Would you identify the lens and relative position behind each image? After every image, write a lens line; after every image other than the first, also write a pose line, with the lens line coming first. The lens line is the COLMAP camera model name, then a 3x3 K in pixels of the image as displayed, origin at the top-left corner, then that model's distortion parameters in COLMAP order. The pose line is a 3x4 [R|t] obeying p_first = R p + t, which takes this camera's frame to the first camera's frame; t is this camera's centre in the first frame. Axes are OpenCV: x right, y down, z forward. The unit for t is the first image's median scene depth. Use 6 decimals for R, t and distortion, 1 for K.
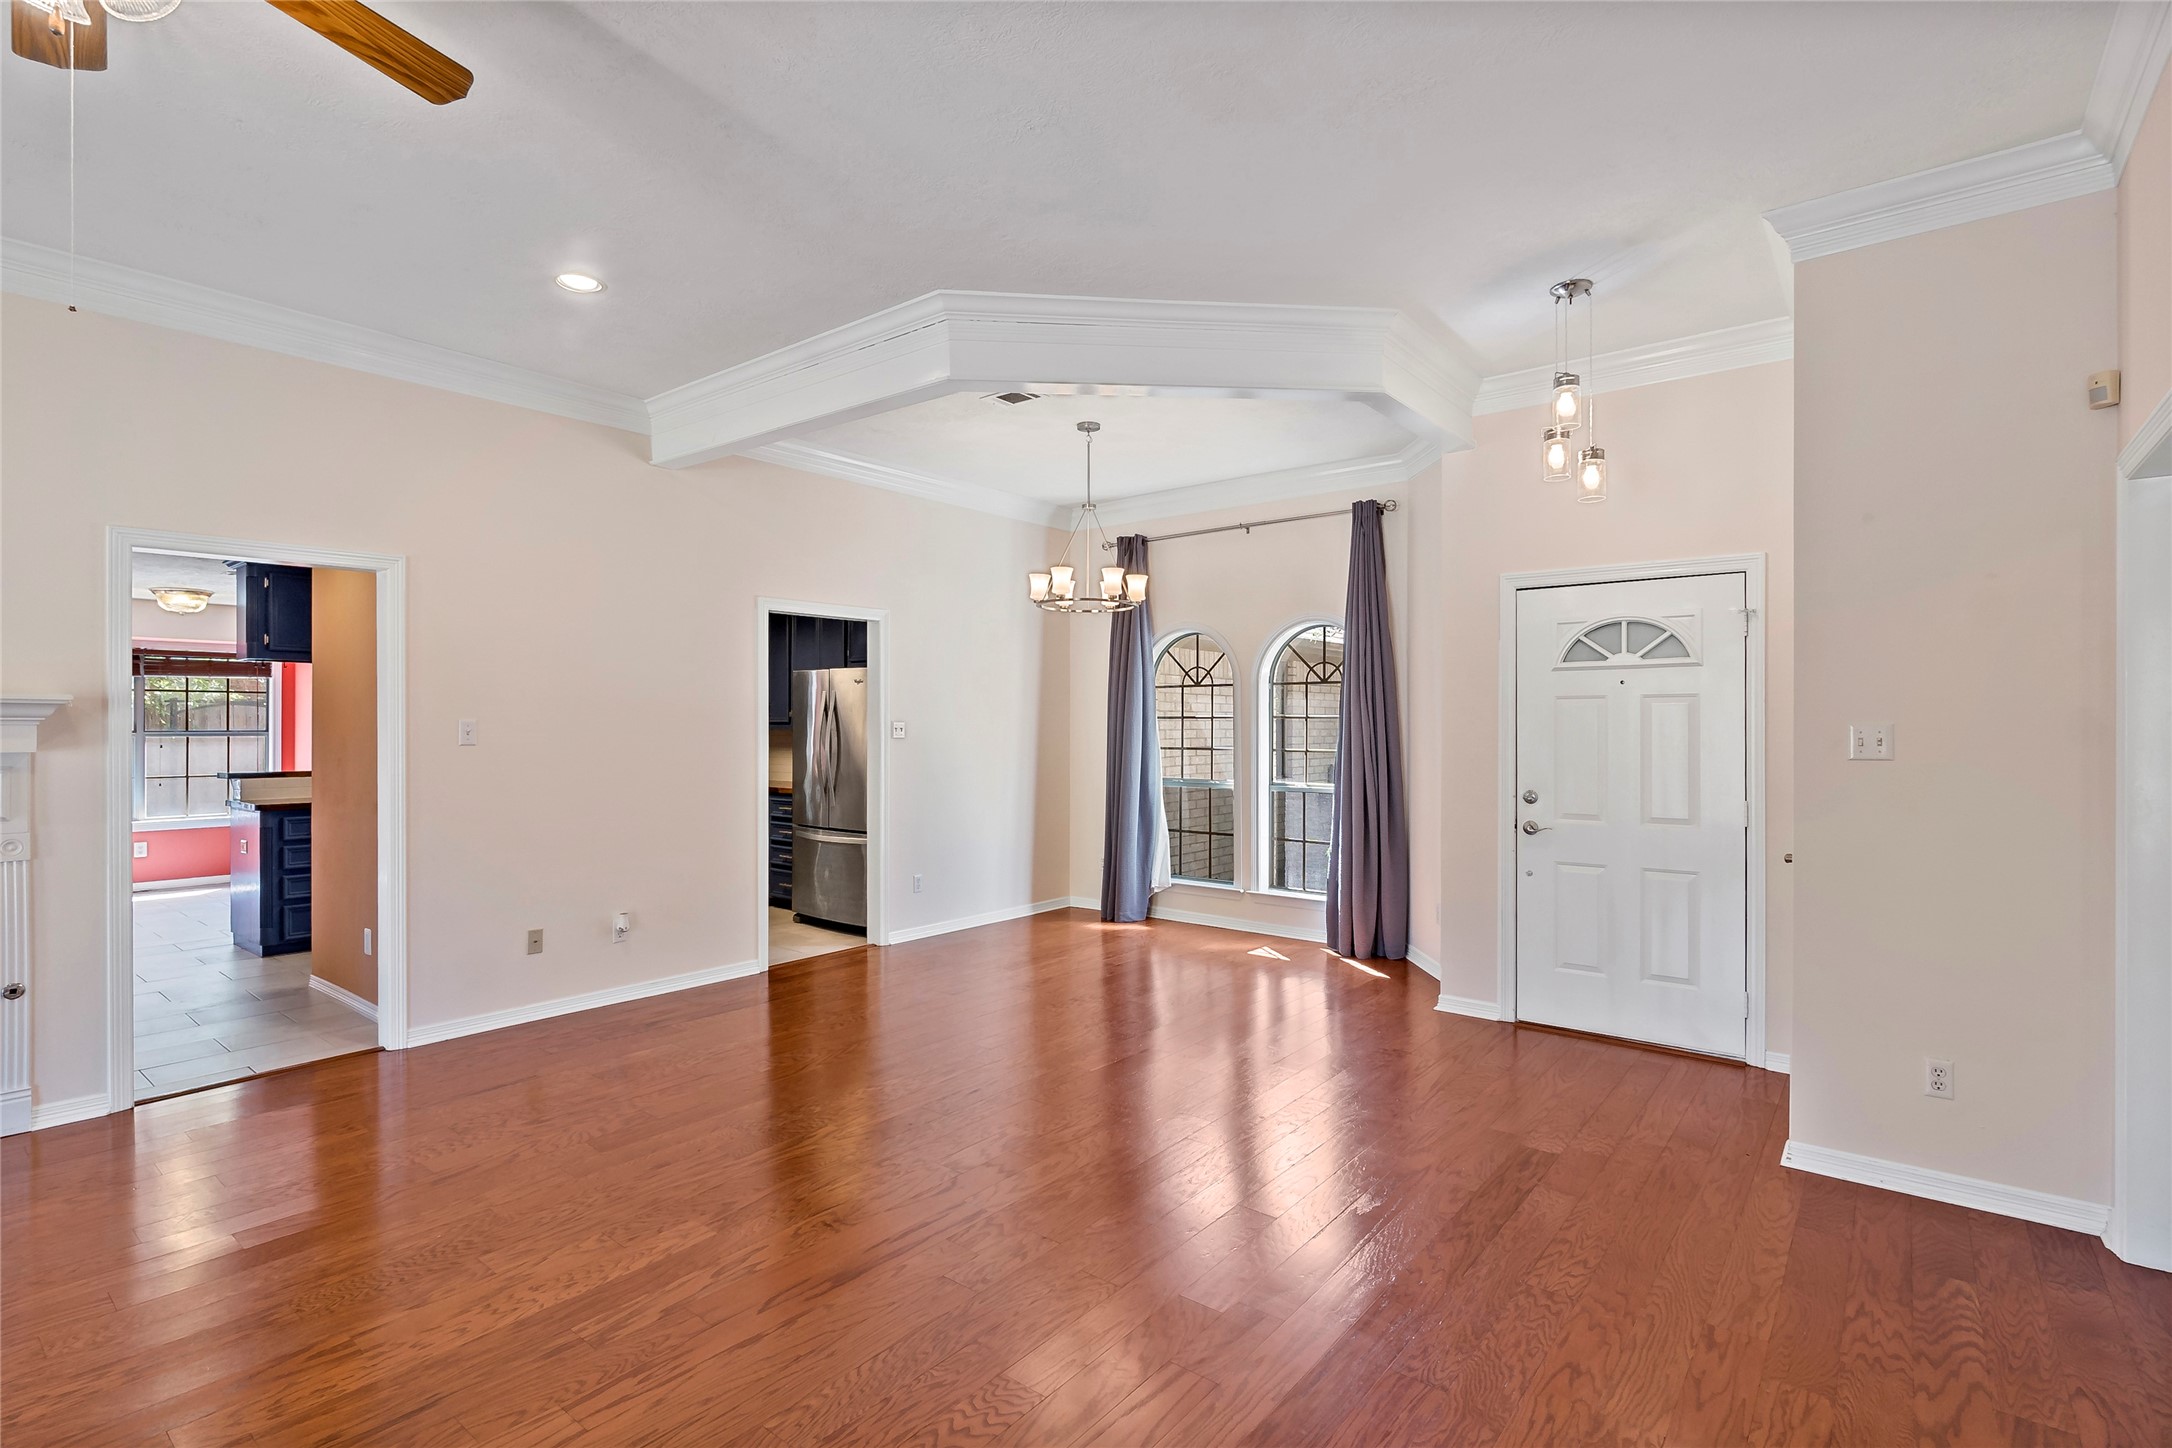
lens RADIAL K [[1023.7, 0, 1075.5], [0, 1023.7, 723.3], [0, 0, 1]] dist [-0.003684, -0.000465]
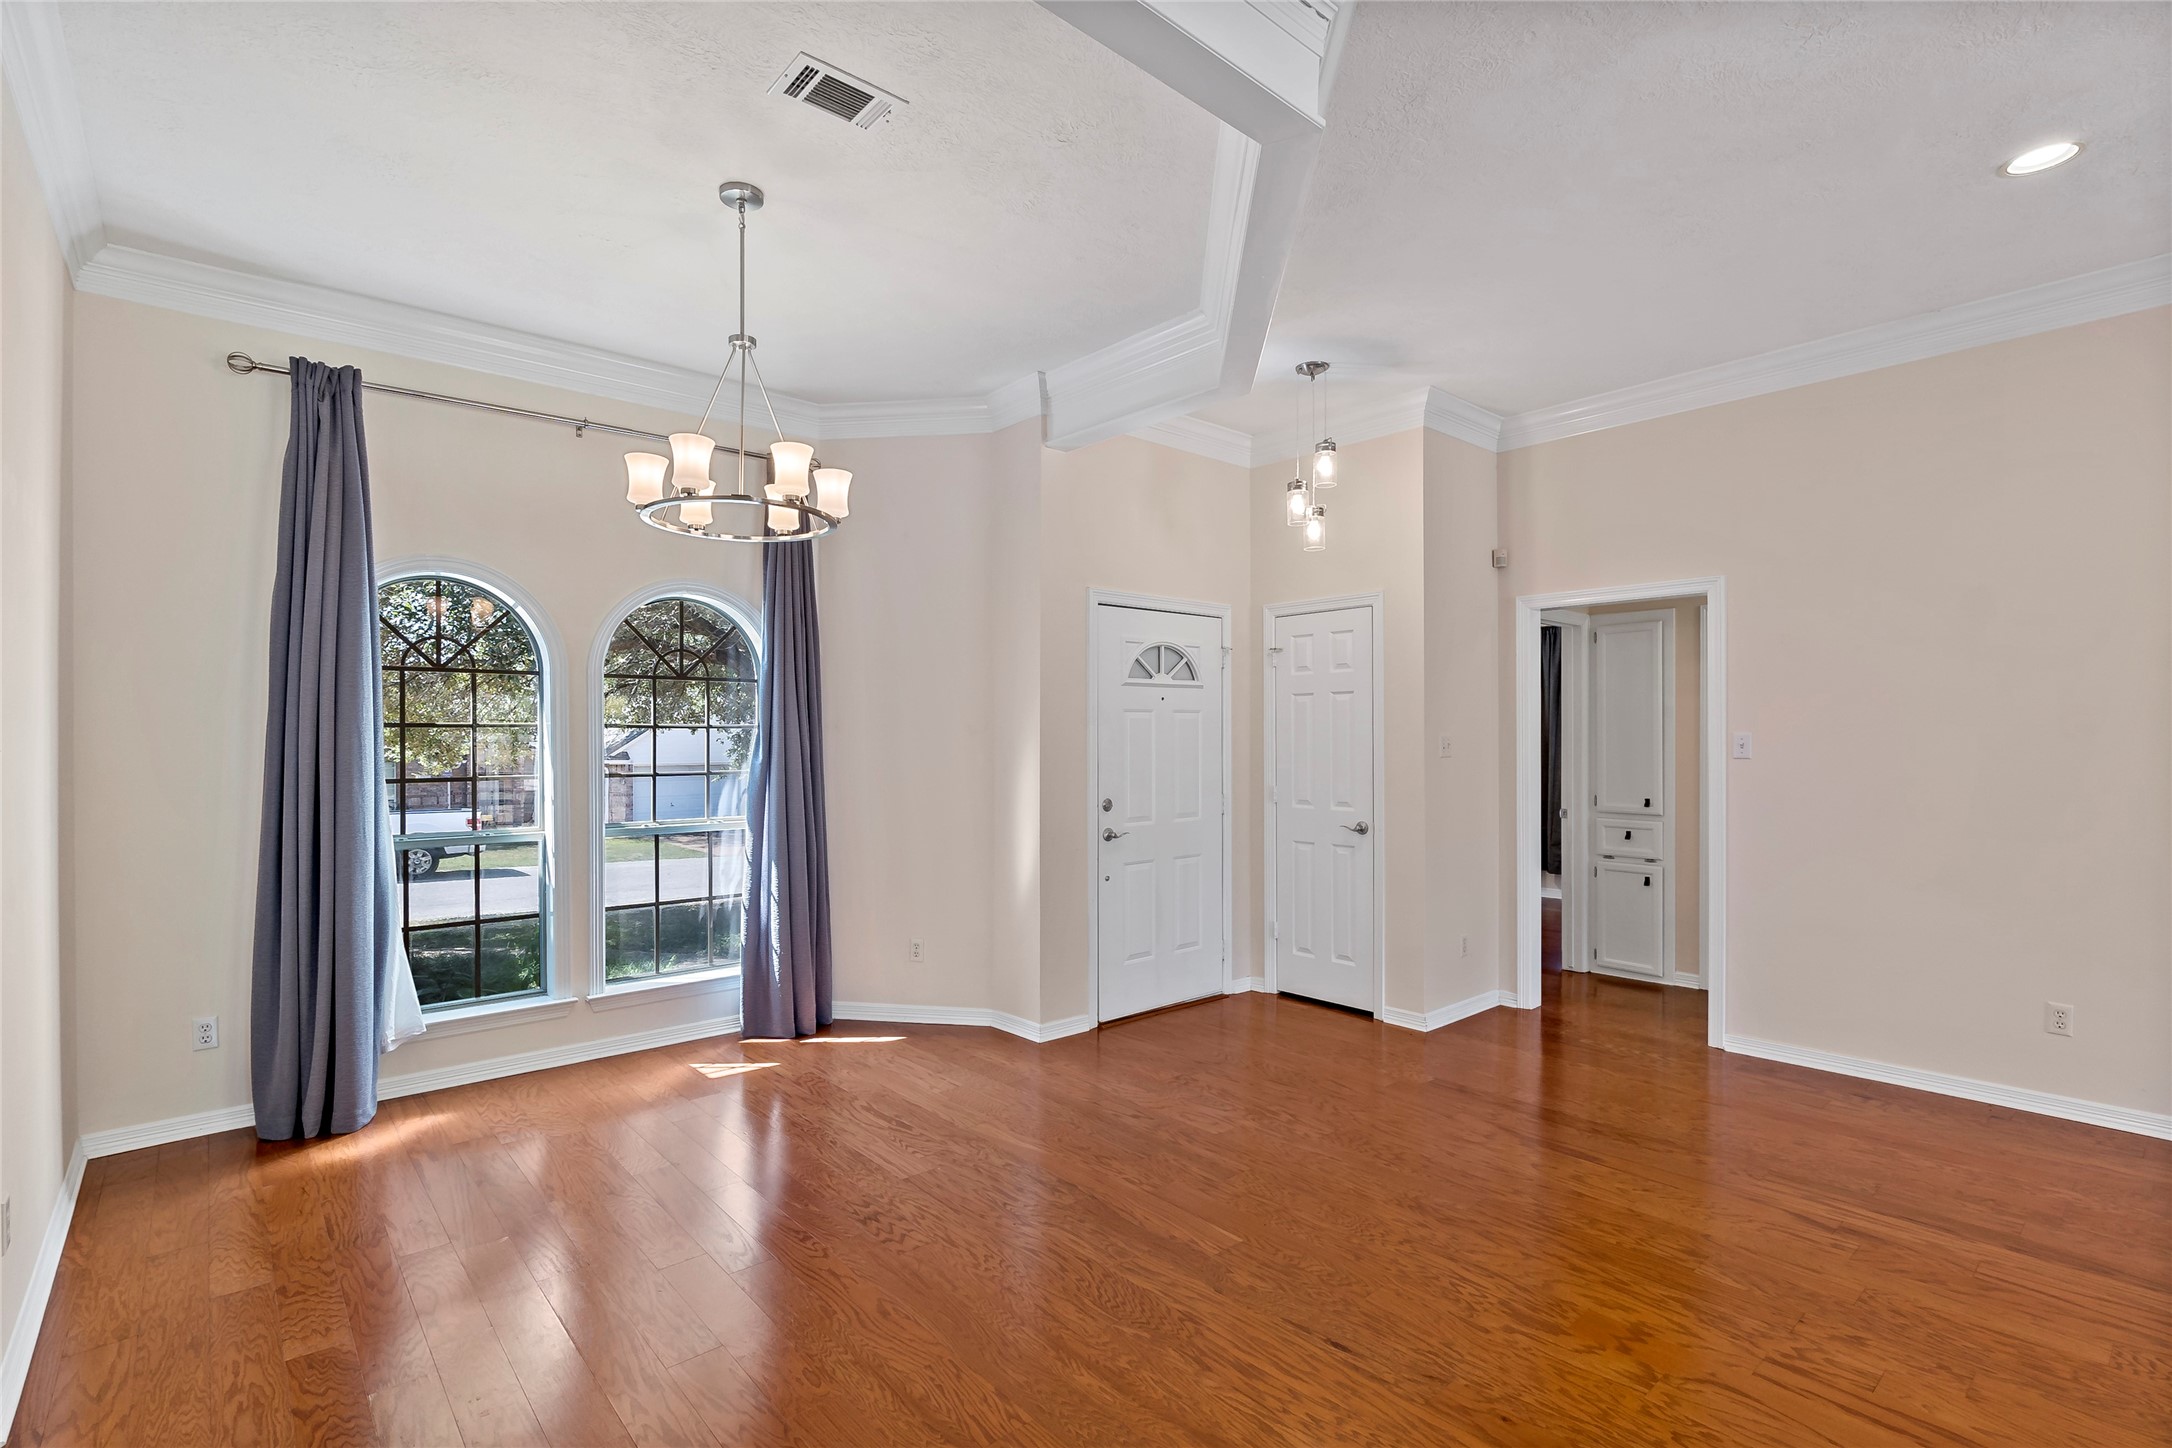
lens RADIAL K [[1011.5, 0, 1078.6], [0, 1011.5, 737.2], [0, 0, 1]] dist [-0.001499, -0.000002]
pose [[0.174272, -0.002660, 0.984694, -0.545619], [0.001284, 0.999996, 0.002474, 0.000157], [-0.984697, 0.000834, 0.174274, 0.805165]]
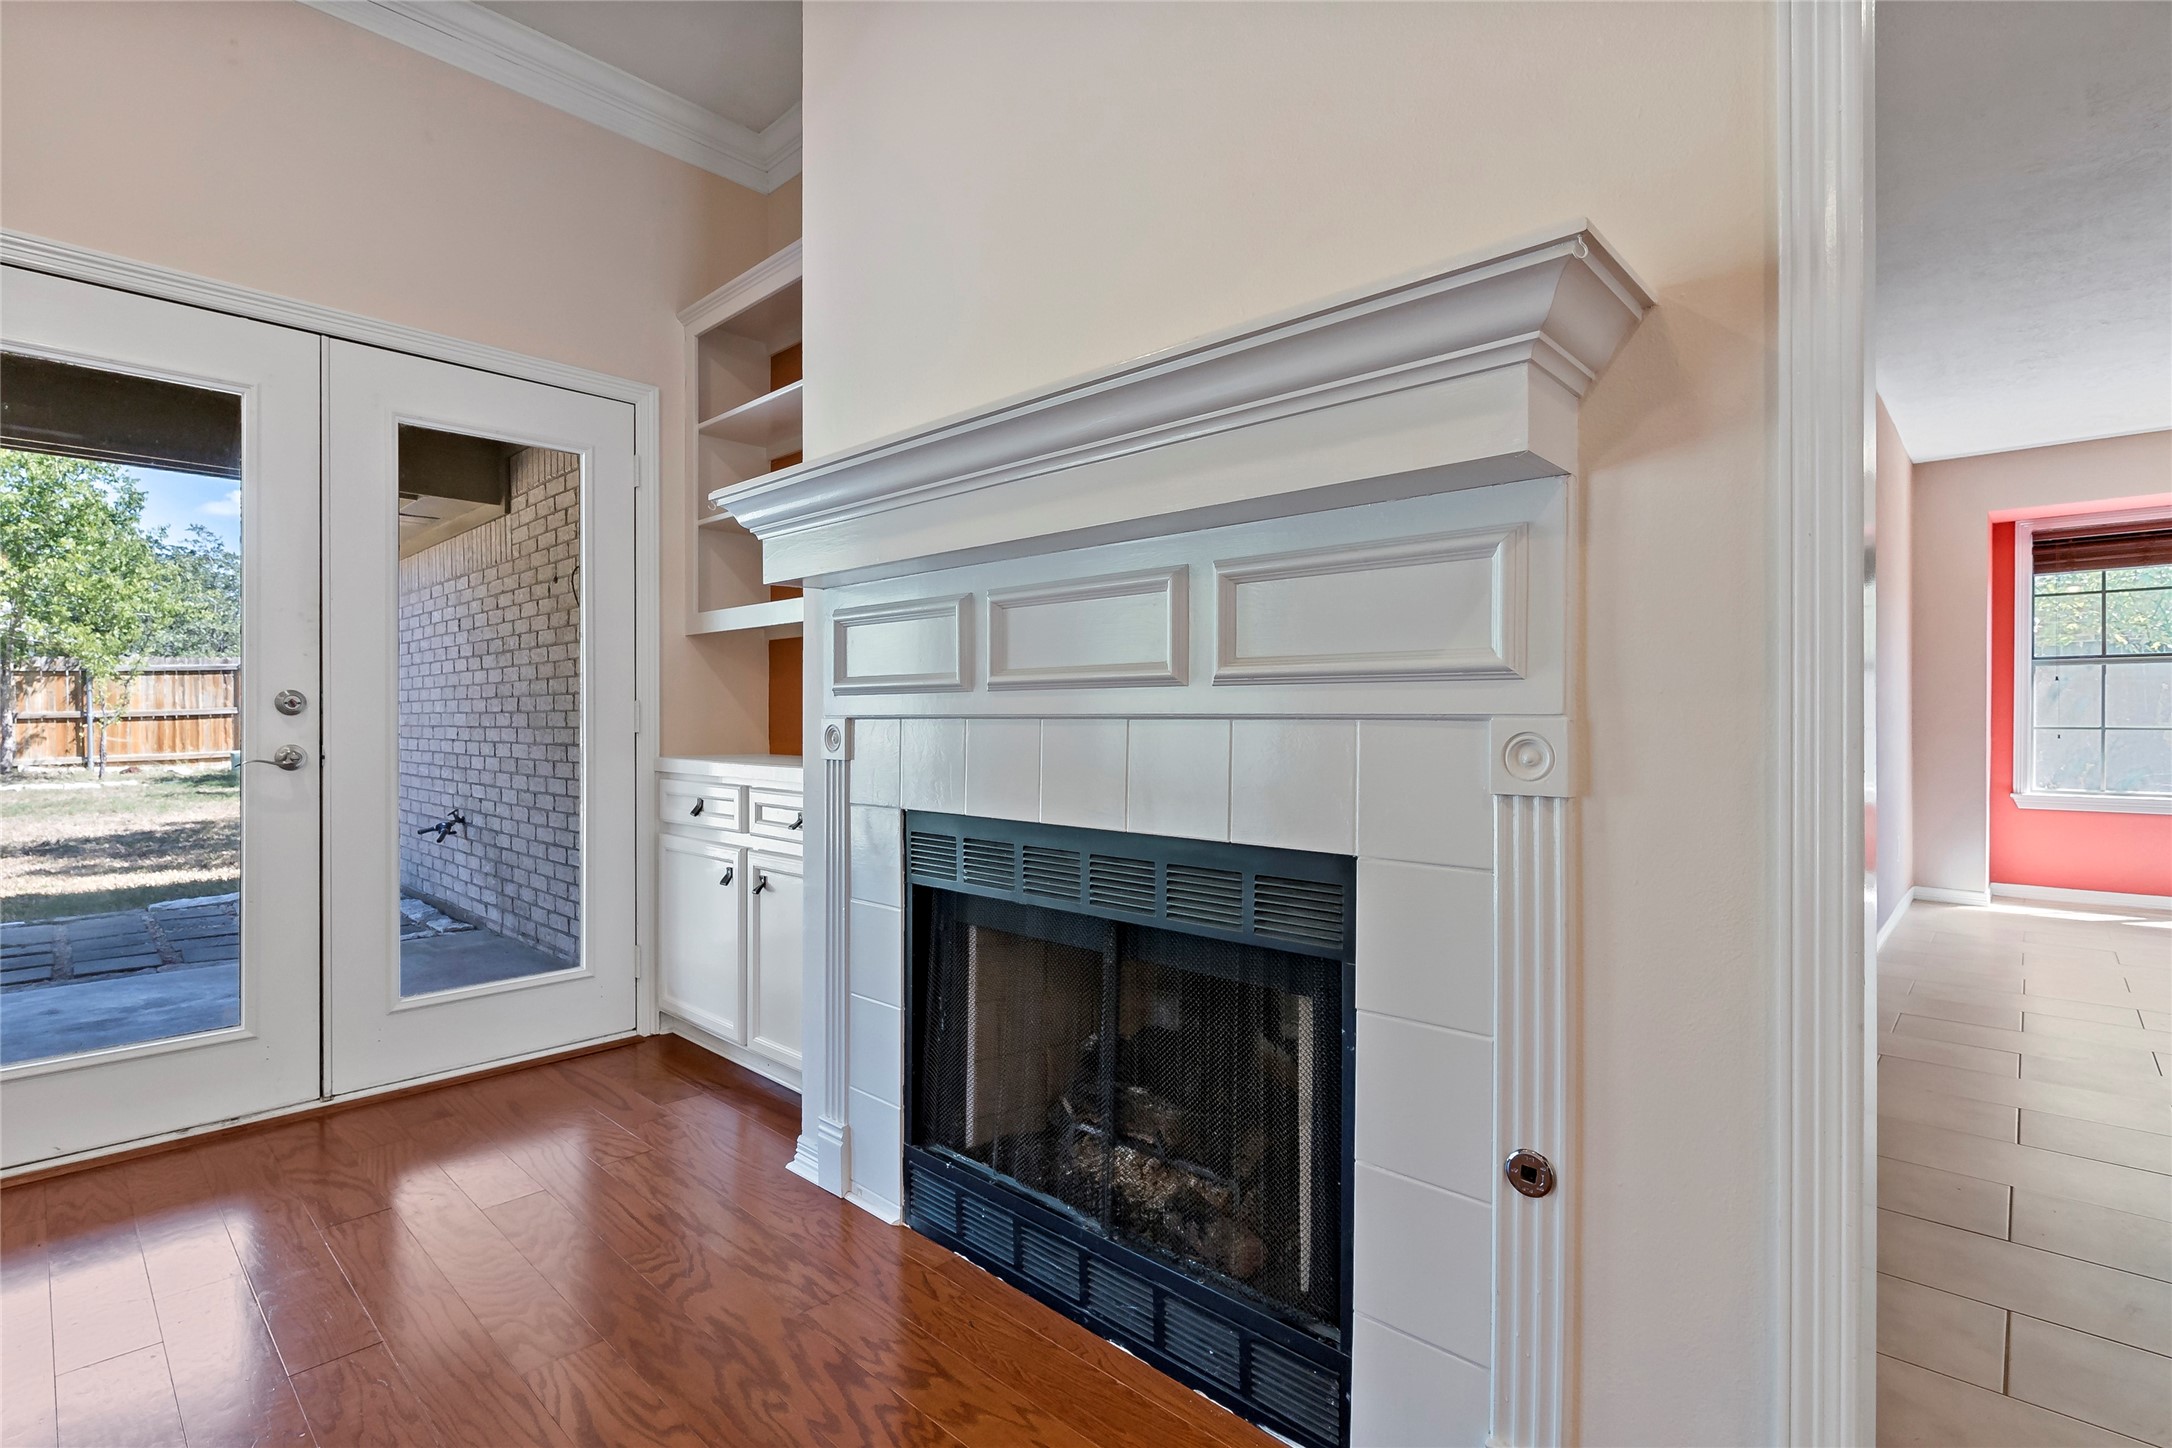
lens RADIAL K [[1009.4, 0, 1073.8], [0, 1009.4, 717.5], [0, 0, 1]] dist [-0.004828, -0.000651]
pose [[-0.080426, 0.001045, -0.996760, -0.475861], [0.005296, 0.999986, 0.000621, 0.074306], [0.996746, -0.005229, -0.080431, 0.602743]]
